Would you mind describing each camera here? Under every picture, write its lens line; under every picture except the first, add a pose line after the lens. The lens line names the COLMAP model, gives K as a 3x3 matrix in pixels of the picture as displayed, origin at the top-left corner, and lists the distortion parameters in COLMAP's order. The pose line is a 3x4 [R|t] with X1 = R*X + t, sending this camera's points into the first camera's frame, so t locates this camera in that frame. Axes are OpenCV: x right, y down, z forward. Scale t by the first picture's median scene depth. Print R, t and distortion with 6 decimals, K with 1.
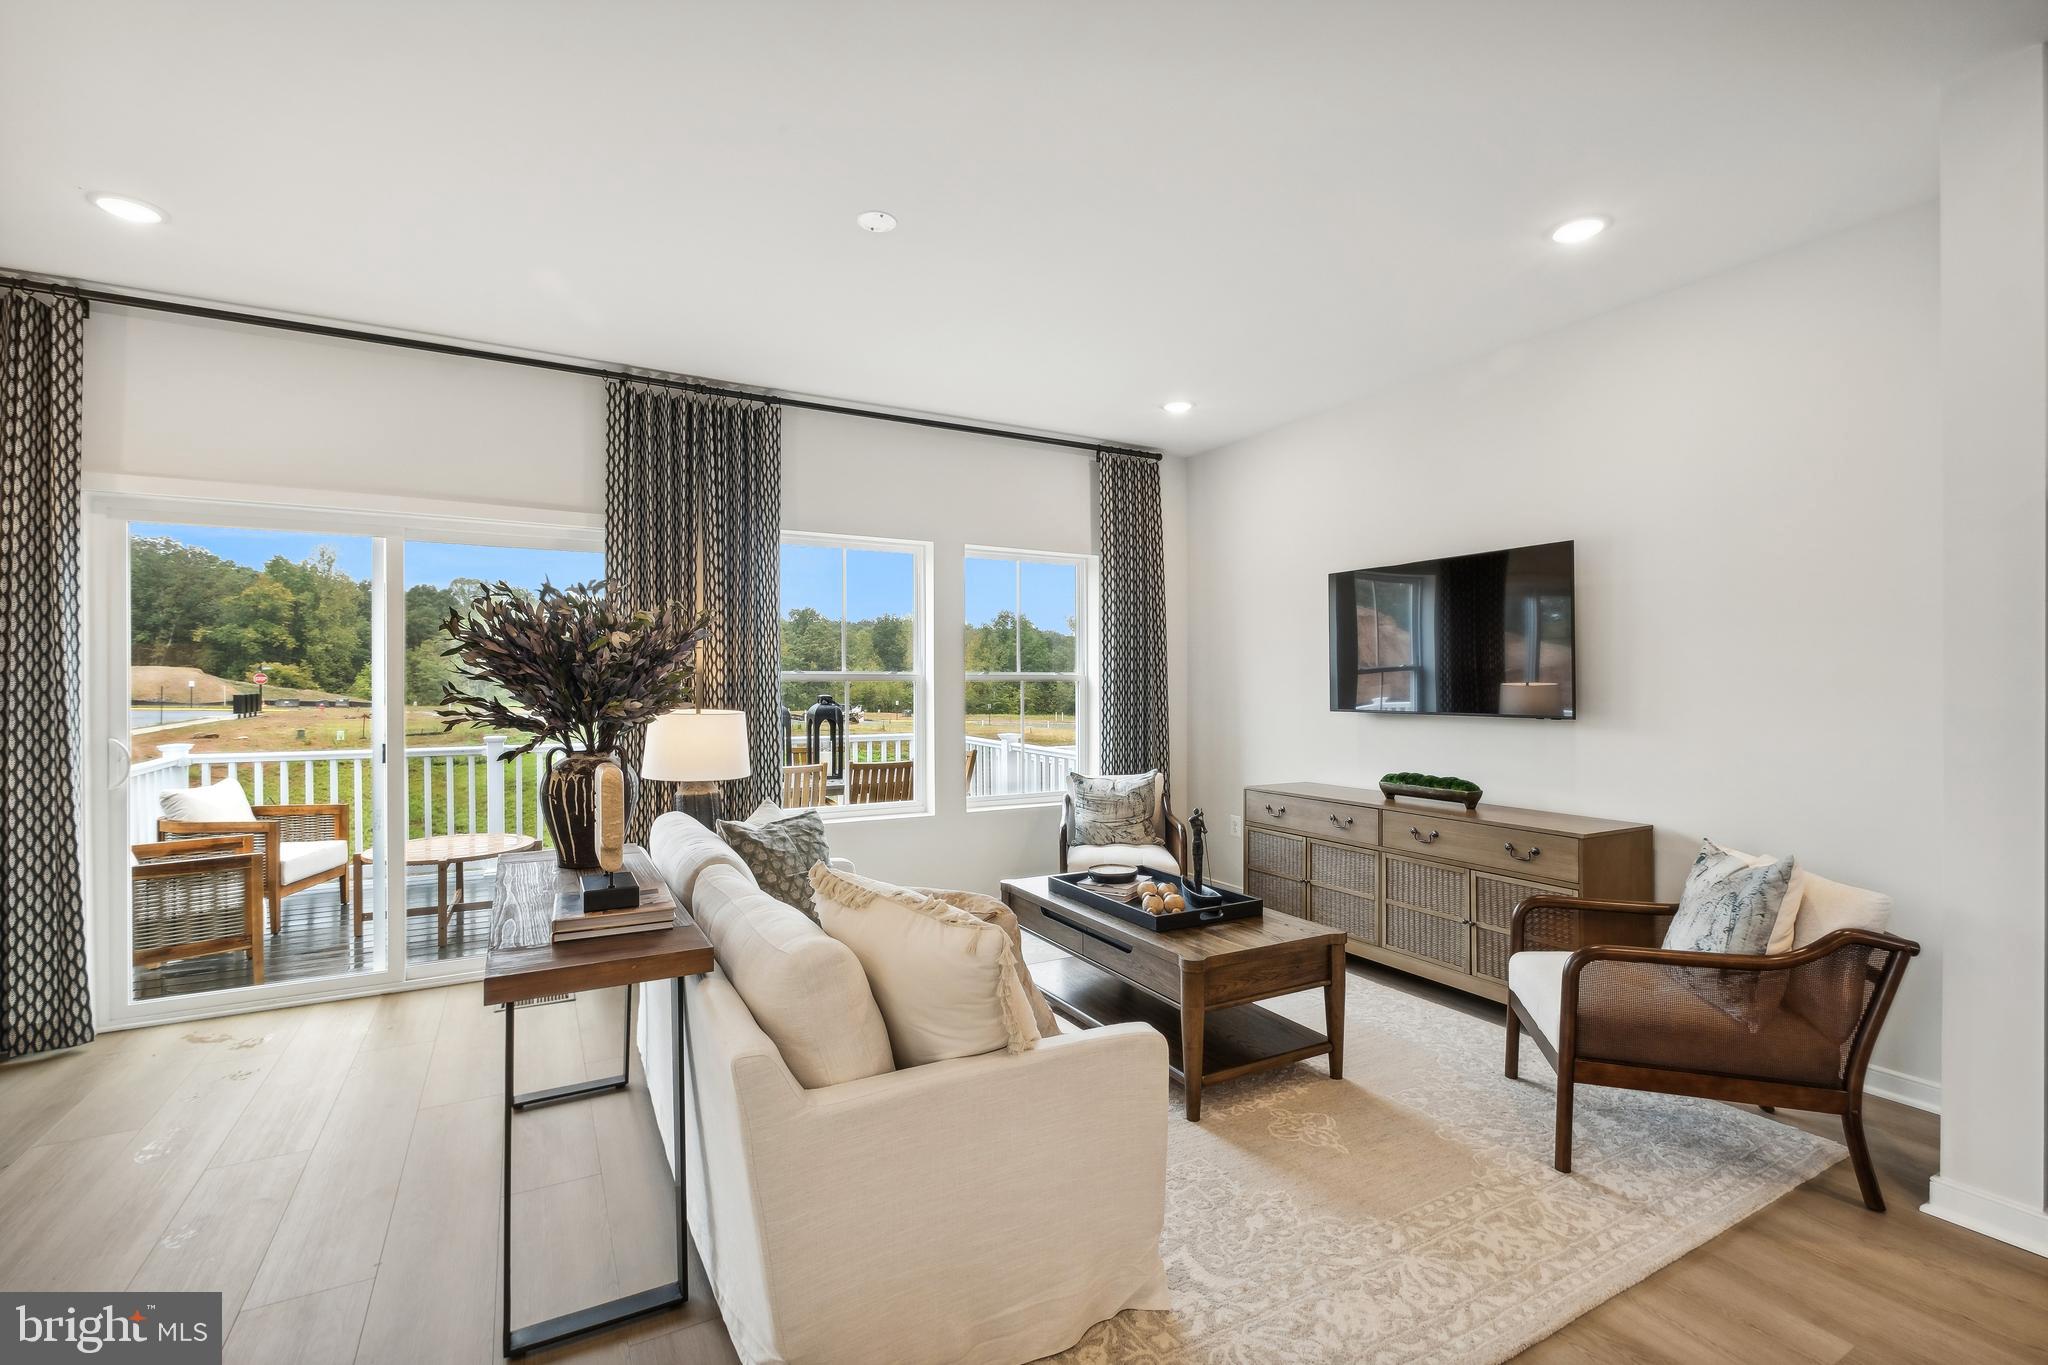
lens RADIAL K [[904.0, 0, 1030.1], [0, 904.0, 677.2], [0, 0, 1]] dist [0.005240, -0.006048]
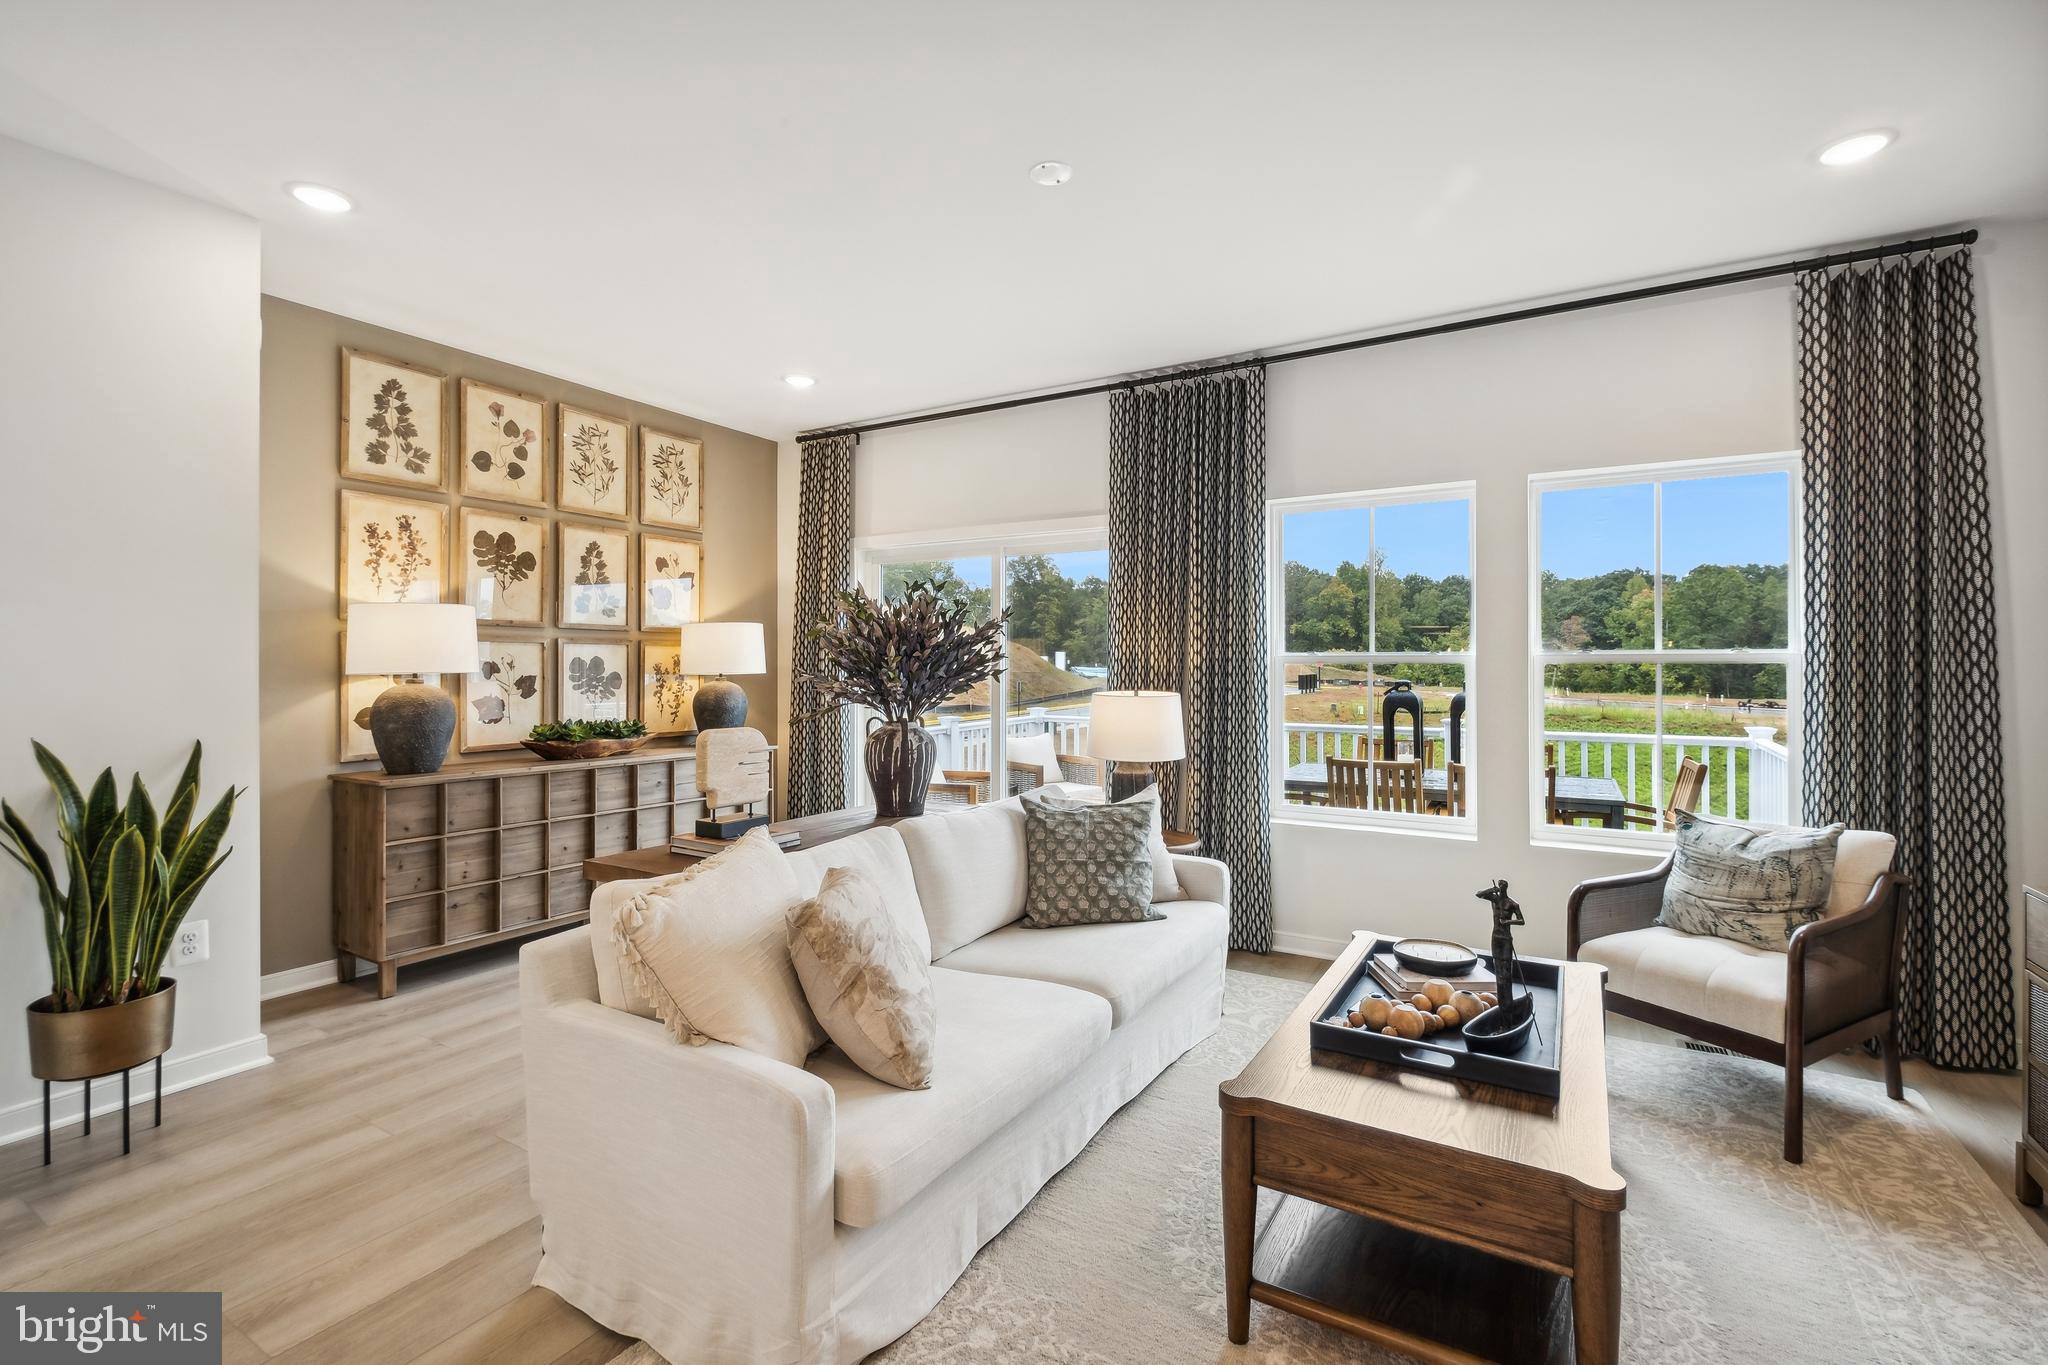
lens RADIAL K [[904.0, 0, 1029.5], [0, 904.0, 663.5], [0, 0, 1]] dist [0.005240, -0.006048]
pose [[0.501350, -0.001912, -0.865243, 0.445609], [0.005306, 0.999986, 0.000865, 0.001776], [0.865229, -0.005024, 0.501352, 0.363559]]
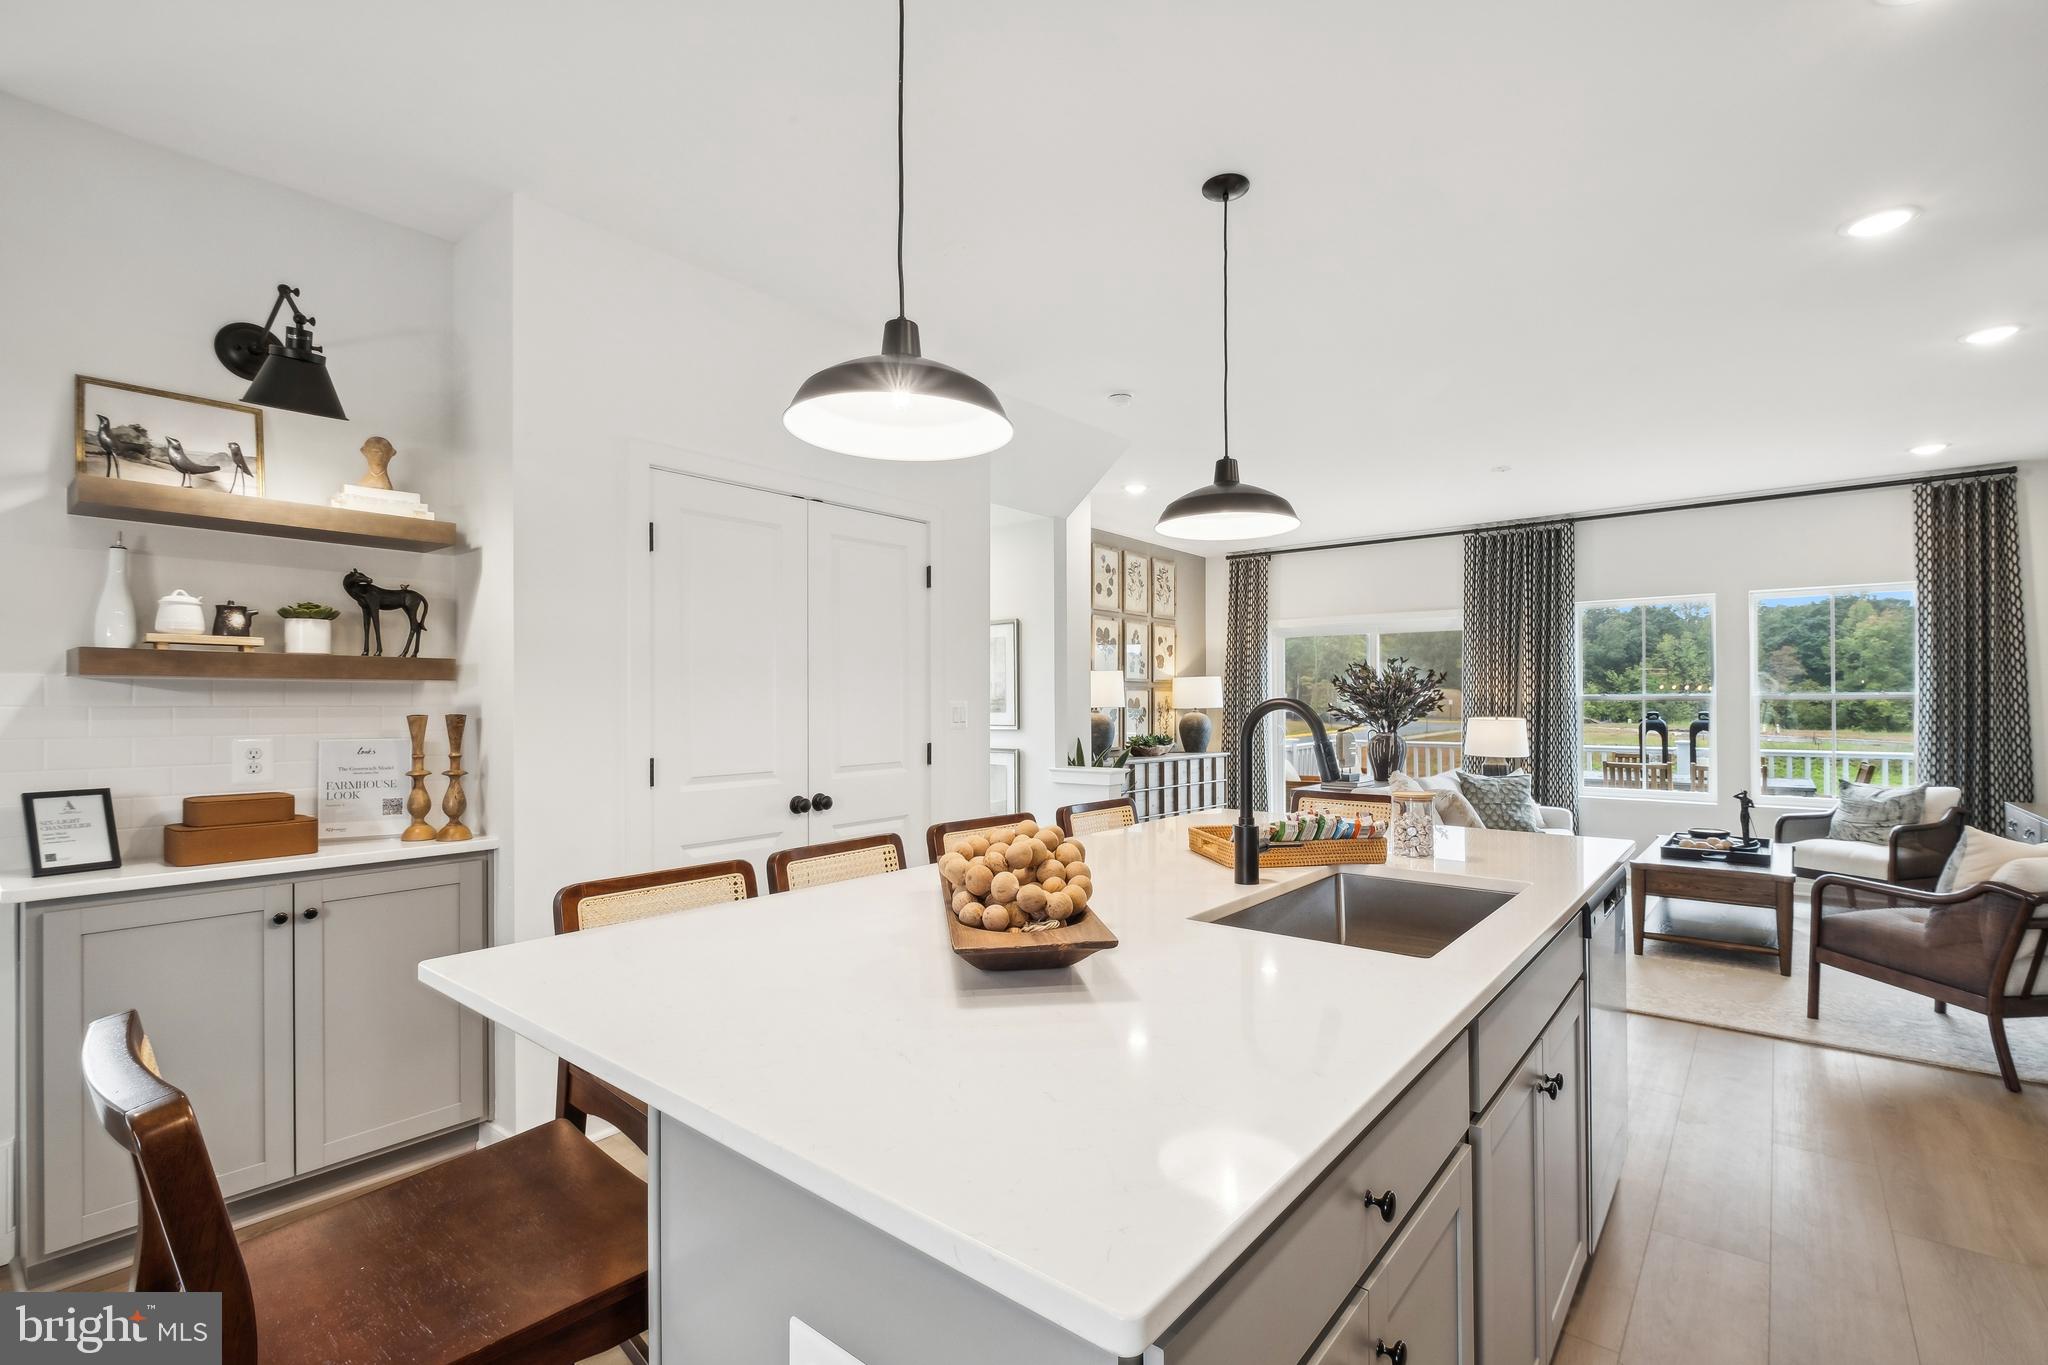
lens RADIAL K [[904.0, 0, 1035.1], [0, 904.0, 696.6], [0, 0, 1]] dist [0.005240, -0.006048]
pose [[0.365509, -0.005577, -0.930791, 0.918407], [0.008081, 0.999963, -0.002818, -0.007481], [0.930773, -0.006492, 0.365541, -0.474418]]
